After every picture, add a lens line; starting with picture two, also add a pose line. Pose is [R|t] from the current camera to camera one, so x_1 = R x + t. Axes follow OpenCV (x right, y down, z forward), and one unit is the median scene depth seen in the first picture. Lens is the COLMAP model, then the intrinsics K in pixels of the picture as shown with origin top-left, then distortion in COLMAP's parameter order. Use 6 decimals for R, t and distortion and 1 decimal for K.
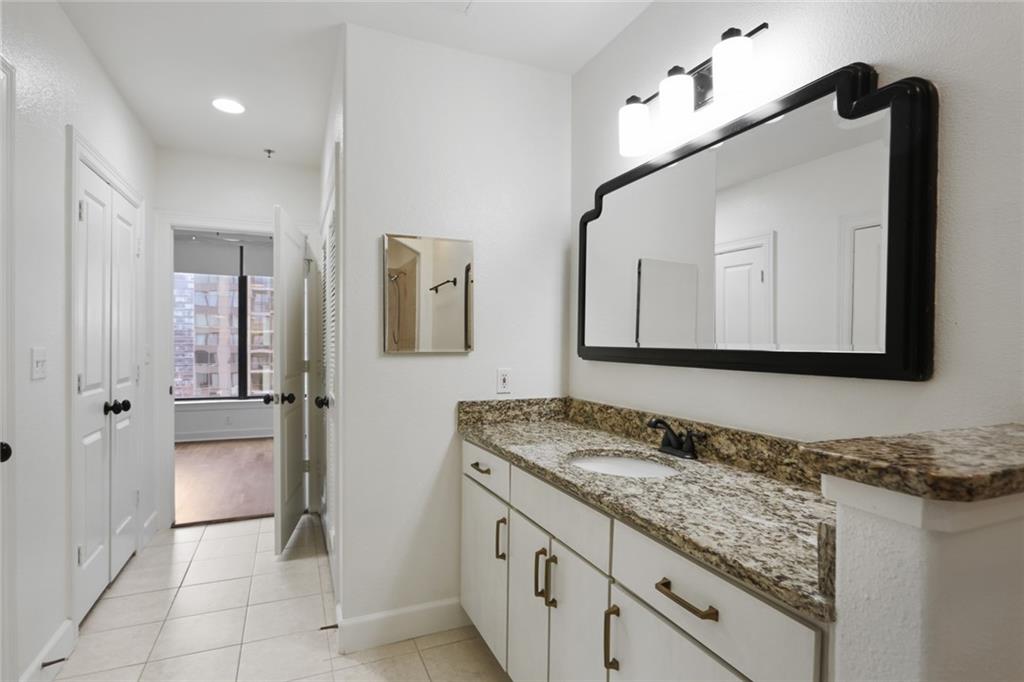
lens RADIAL K [[512.8, 0, 495.0], [0, 512.8, 346.8], [0, 0, 1]] dist [-0.002073, -0.000052]
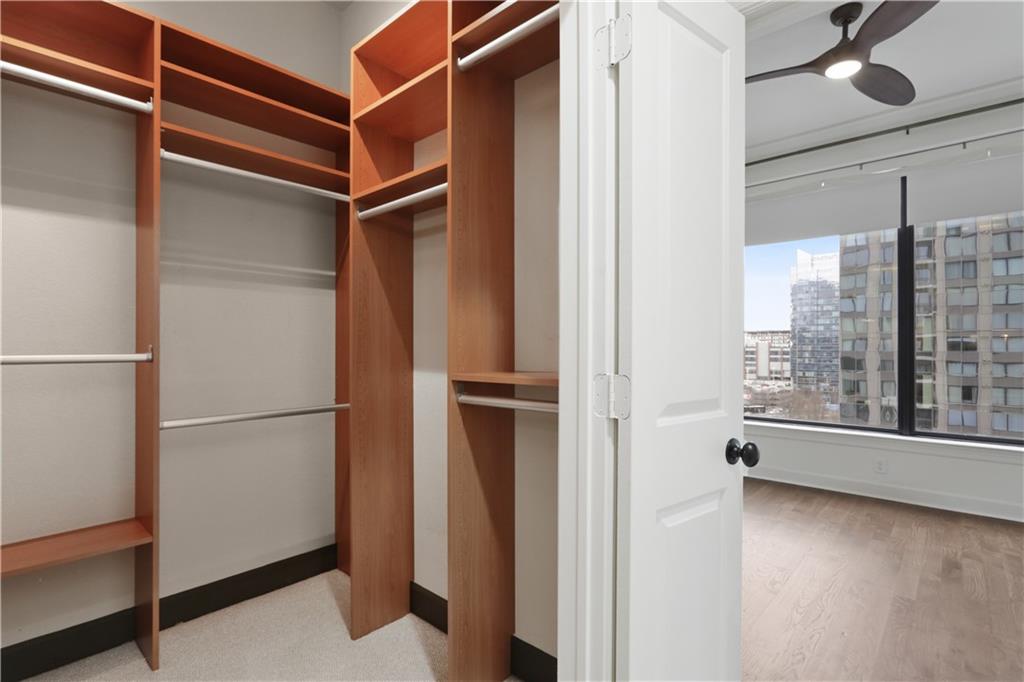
lens RADIAL K [[482.3, 0, 517.5], [0, 482.3, 346.2], [0, 0, 1]] dist [-0.004741, -0.000772]
pose [[0.432622, -0.008425, -0.901536, -0.215811], [-0.004635, 0.999922, -0.011569, 0.008075], [0.901563, 0.009183, 0.432550, 0.410921]]
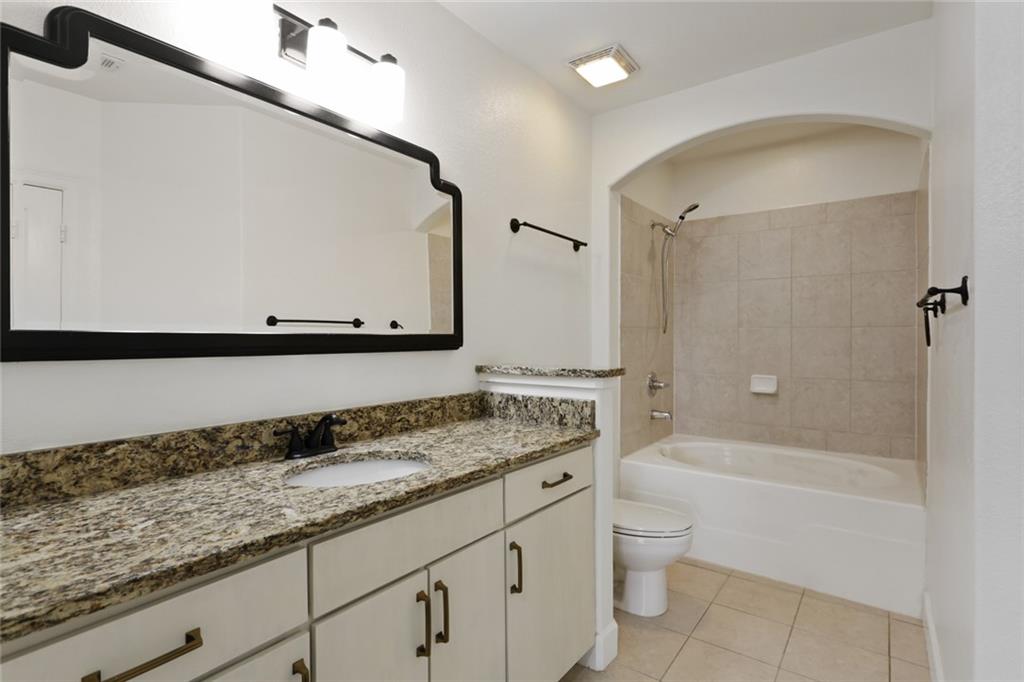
lens RADIAL K [[512.3, 0, 515.9], [0, 512.3, 348.2], [0, 0, 1]] dist [-0.006421, 0.000075]
pose [[-0.518239, -0.023525, 0.854912, -0.620724], [0.005873, 0.999500, 0.031064, 0.003631], [-0.855216, 0.021120, -0.517841, 1.249858]]
